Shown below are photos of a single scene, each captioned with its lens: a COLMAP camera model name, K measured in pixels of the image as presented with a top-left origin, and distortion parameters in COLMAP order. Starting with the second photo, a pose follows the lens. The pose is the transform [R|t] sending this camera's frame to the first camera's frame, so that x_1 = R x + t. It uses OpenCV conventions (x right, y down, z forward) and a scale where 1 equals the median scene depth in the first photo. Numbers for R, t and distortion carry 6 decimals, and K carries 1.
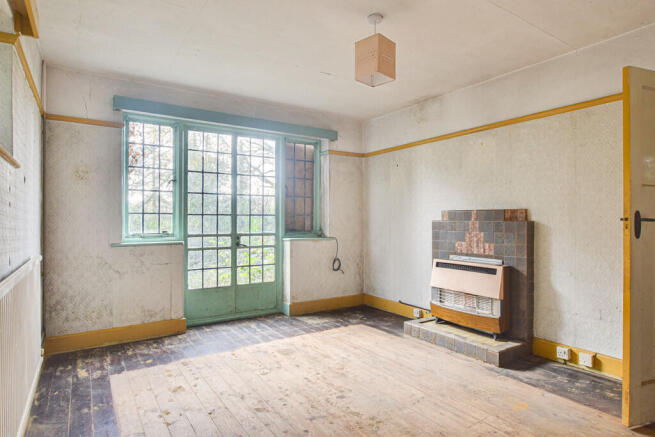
lens RADIAL K [[375.5, 0, 328.4], [0, 375.5, 219.8], [0, 0, 1]] dist [-0.016345, 0.006292]
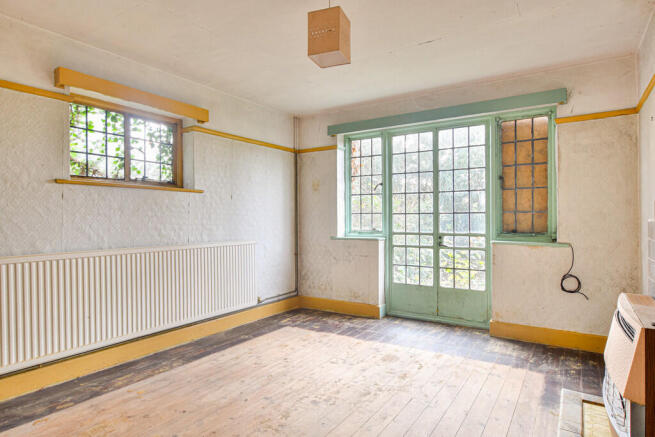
lens RADIAL K [[375.5, 0, 327.8], [0, 375.5, 219.4], [0, 0, 1]] dist [-0.016345, 0.006292]
pose [[0.392702, -0.001864, -0.919664, 0.536333], [0.003324, 0.999994, -0.000608, 0.001979], [0.919660, -0.002818, 0.392706, 0.376092]]
